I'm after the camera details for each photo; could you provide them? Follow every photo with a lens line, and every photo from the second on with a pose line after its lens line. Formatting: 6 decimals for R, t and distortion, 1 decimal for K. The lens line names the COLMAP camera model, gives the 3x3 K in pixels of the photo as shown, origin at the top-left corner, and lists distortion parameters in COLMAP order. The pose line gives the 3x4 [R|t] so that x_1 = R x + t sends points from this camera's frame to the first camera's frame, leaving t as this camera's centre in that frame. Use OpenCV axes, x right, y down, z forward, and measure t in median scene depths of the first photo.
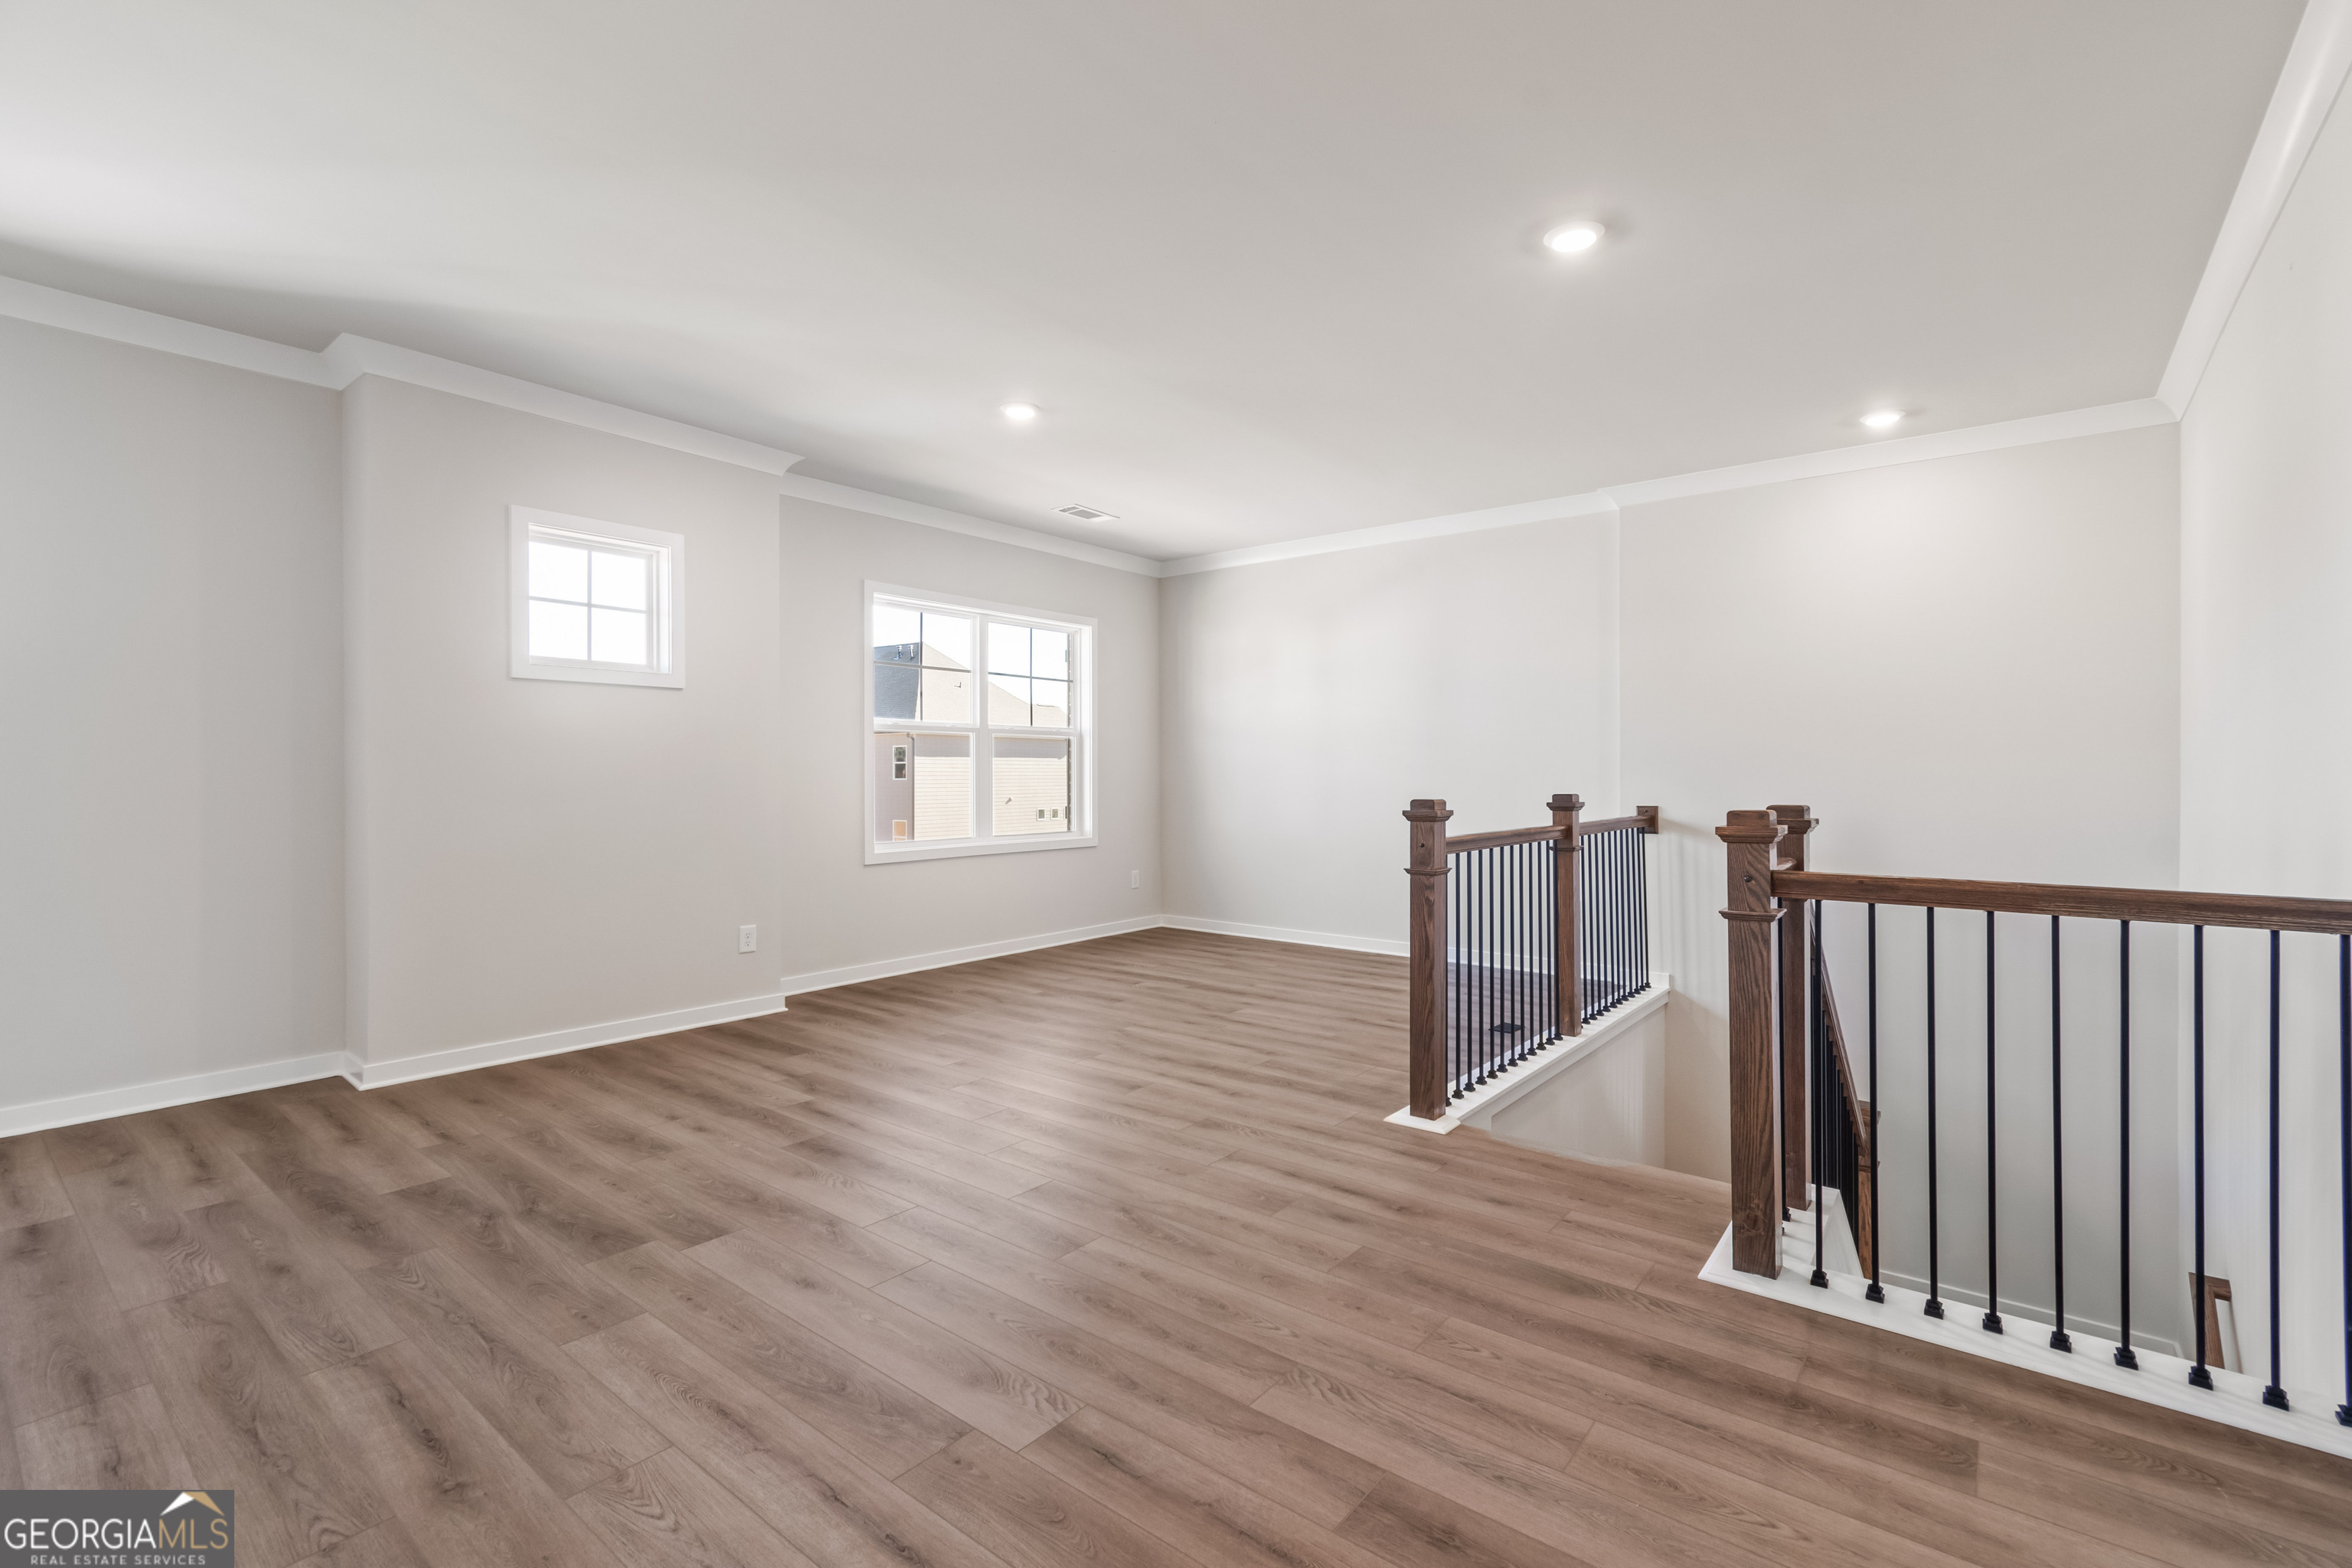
lens RADIAL K [[1057.6, 0, 1185.8], [0, 1057.6, 774.9], [0, 0, 1]] dist [0.001906, 0.000047]
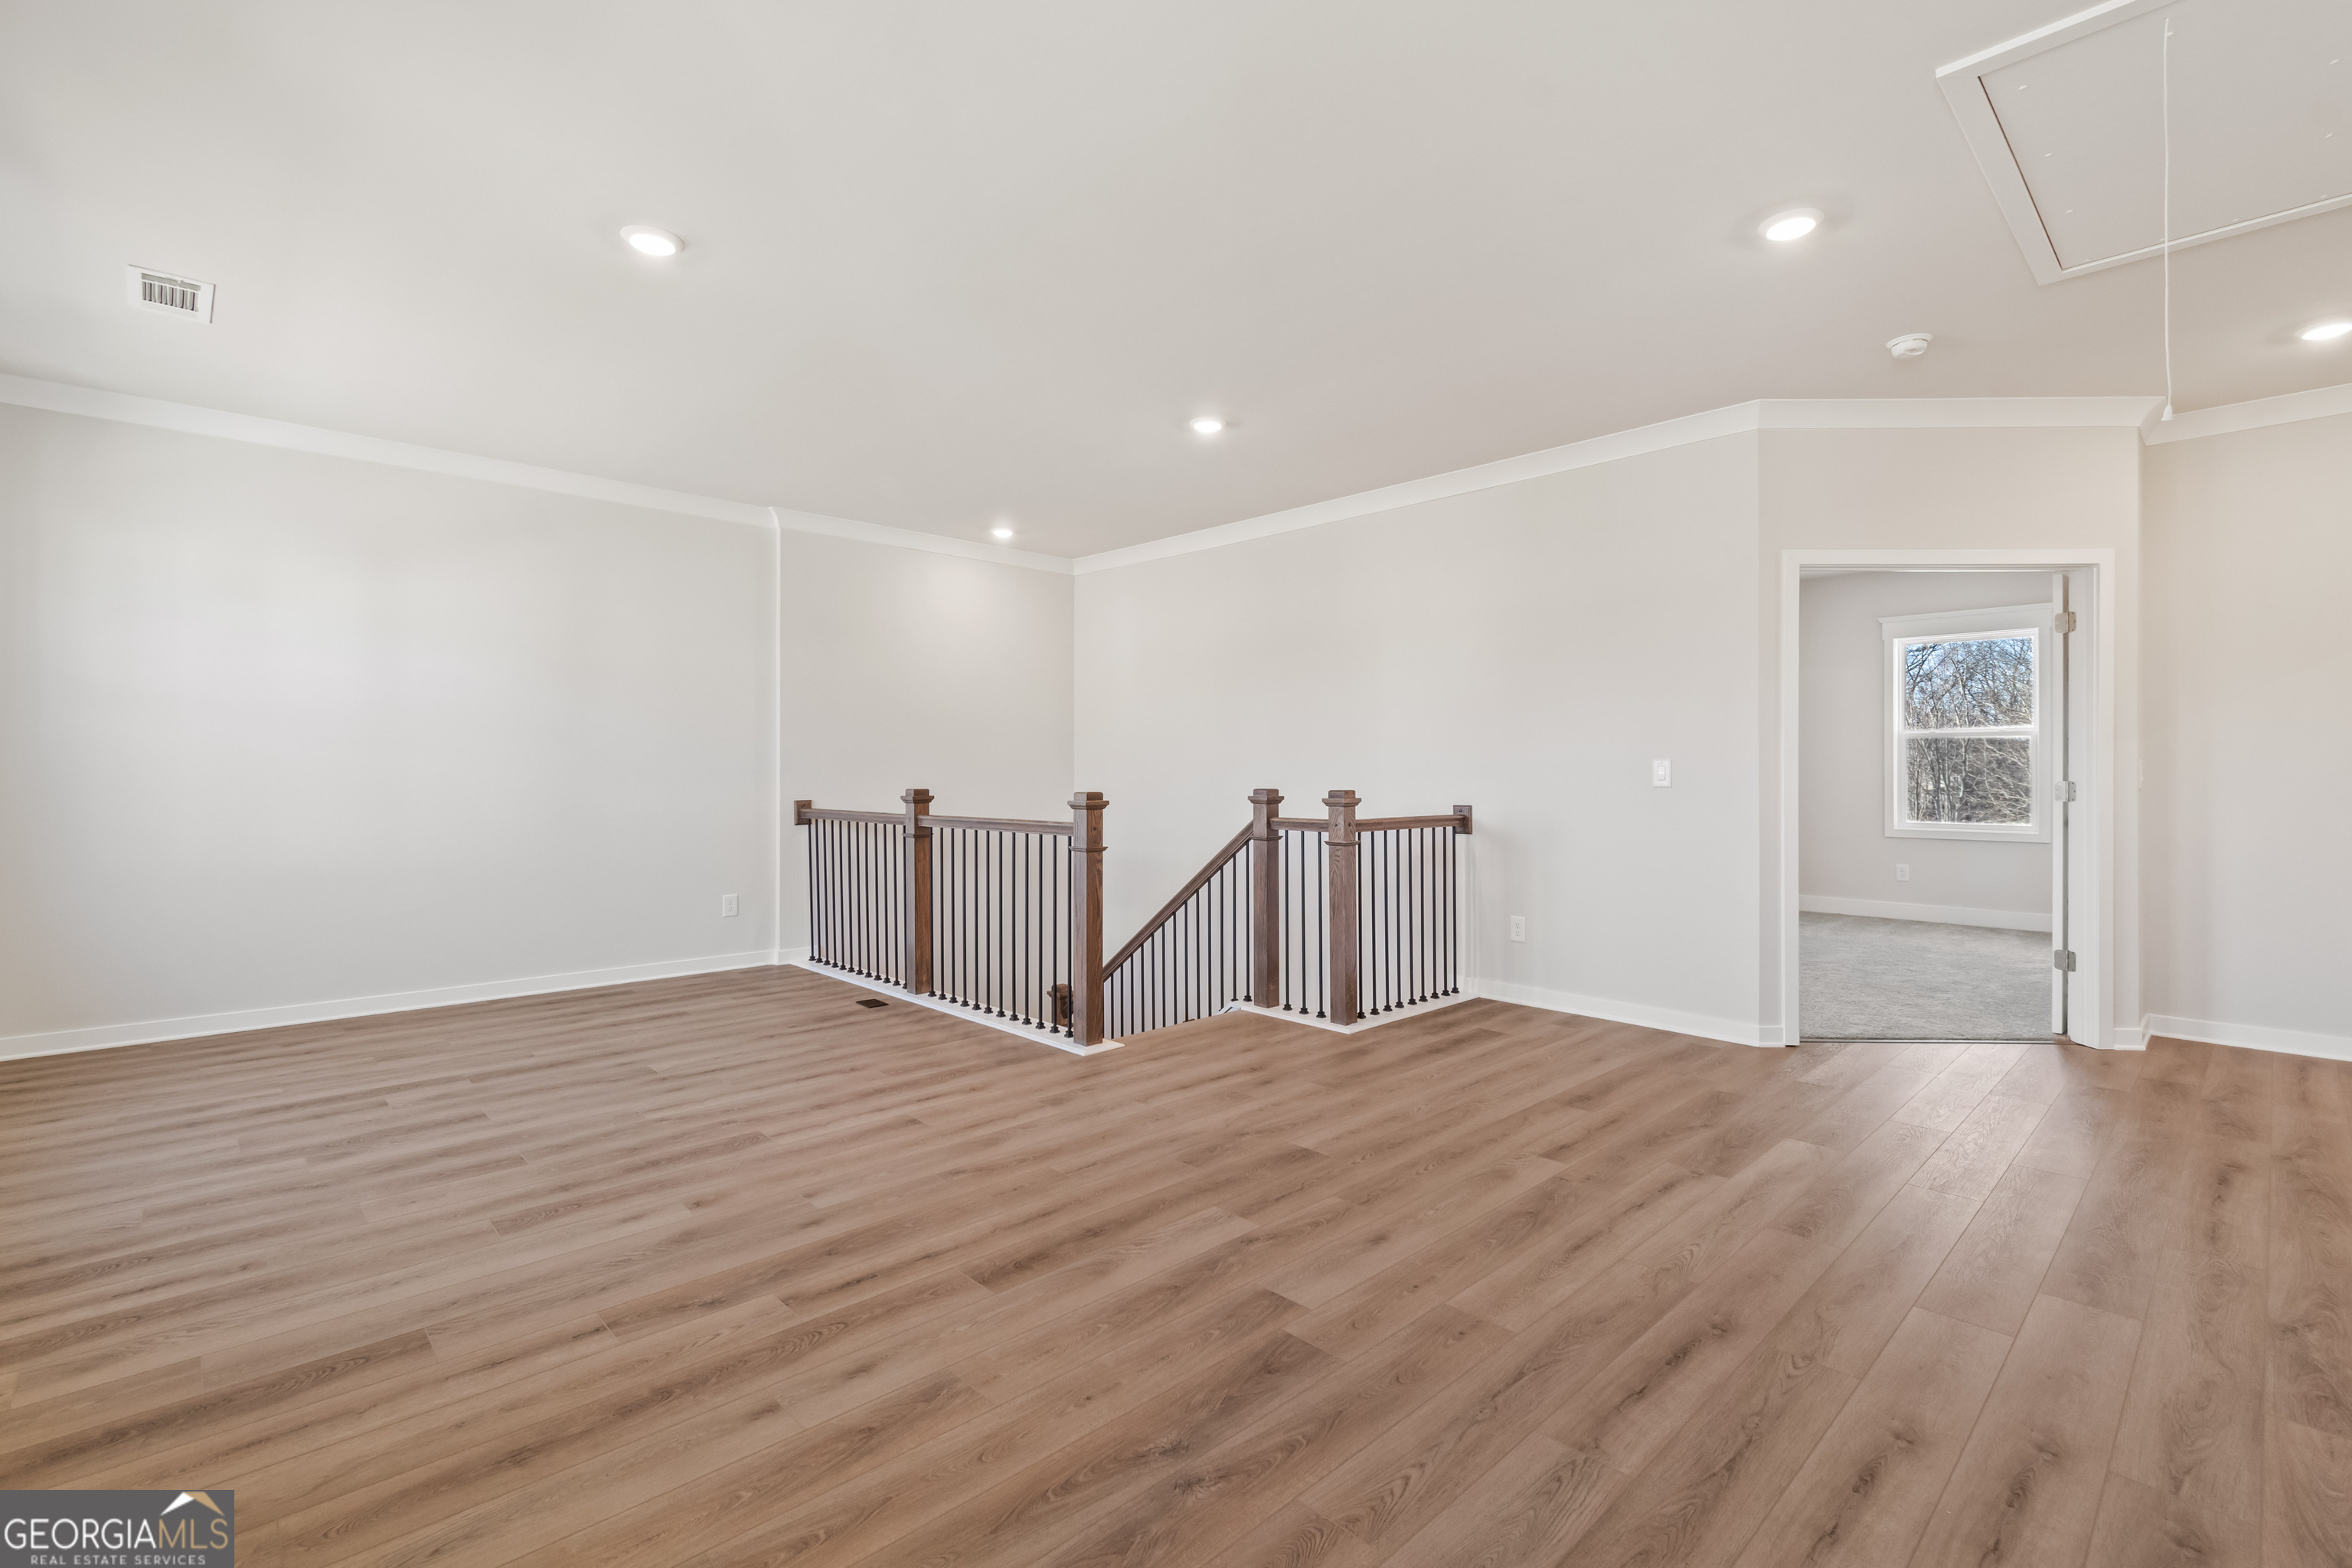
lens RADIAL K [[1057.6, 0, 1185.8], [0, 1057.6, 774.9], [0, 0, 1]] dist [0.001906, 0.000047]
pose [[0.123949, -0.003948, 0.992281, -1.327809], [0.003390, 0.999988, 0.003555, -0.001669], [-0.992283, 0.002923, 0.123961, 0.963500]]
